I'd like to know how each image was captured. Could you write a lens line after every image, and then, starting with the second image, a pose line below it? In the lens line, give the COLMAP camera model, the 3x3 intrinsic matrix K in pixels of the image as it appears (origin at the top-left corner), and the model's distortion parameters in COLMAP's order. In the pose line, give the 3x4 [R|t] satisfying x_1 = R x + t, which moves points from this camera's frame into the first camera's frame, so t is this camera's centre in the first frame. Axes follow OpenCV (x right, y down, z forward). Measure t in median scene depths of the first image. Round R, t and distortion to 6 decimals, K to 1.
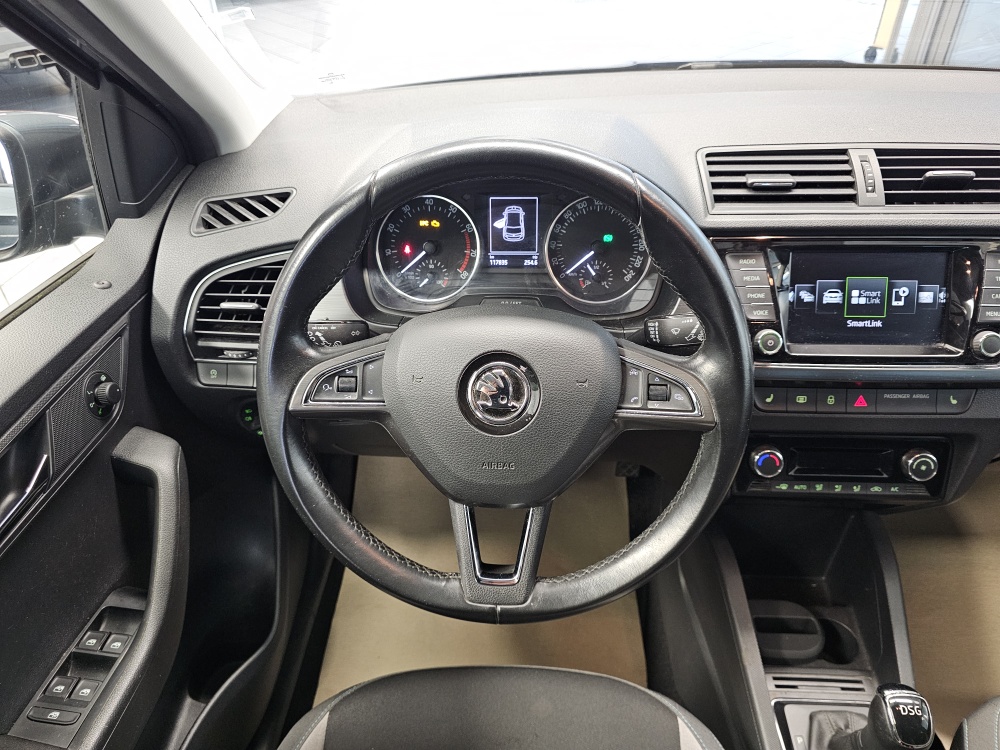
lens RADIAL K [[651.6, 0, 500.0], [0, 651.6, 375.0], [0, 0, 1]] dist [0.057080, -0.062260]
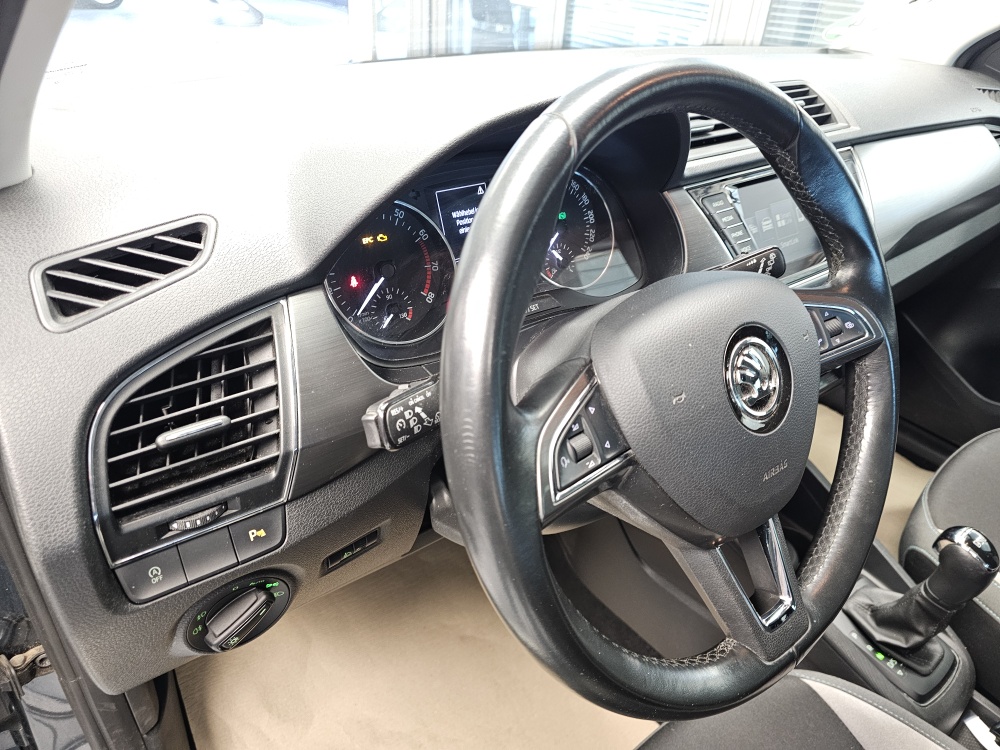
lens RADIAL K [[671.9, 0, 478.7], [0, 671.9, 358.2], [0, 0, 1]] dist [0.005174, 0.001629]
pose [[0.767490, -0.287259, 0.573097, -0.531393], [0.346166, 0.938150, 0.006653, -0.084392], [-0.539562, 0.193281, 0.819460, 0.405622]]
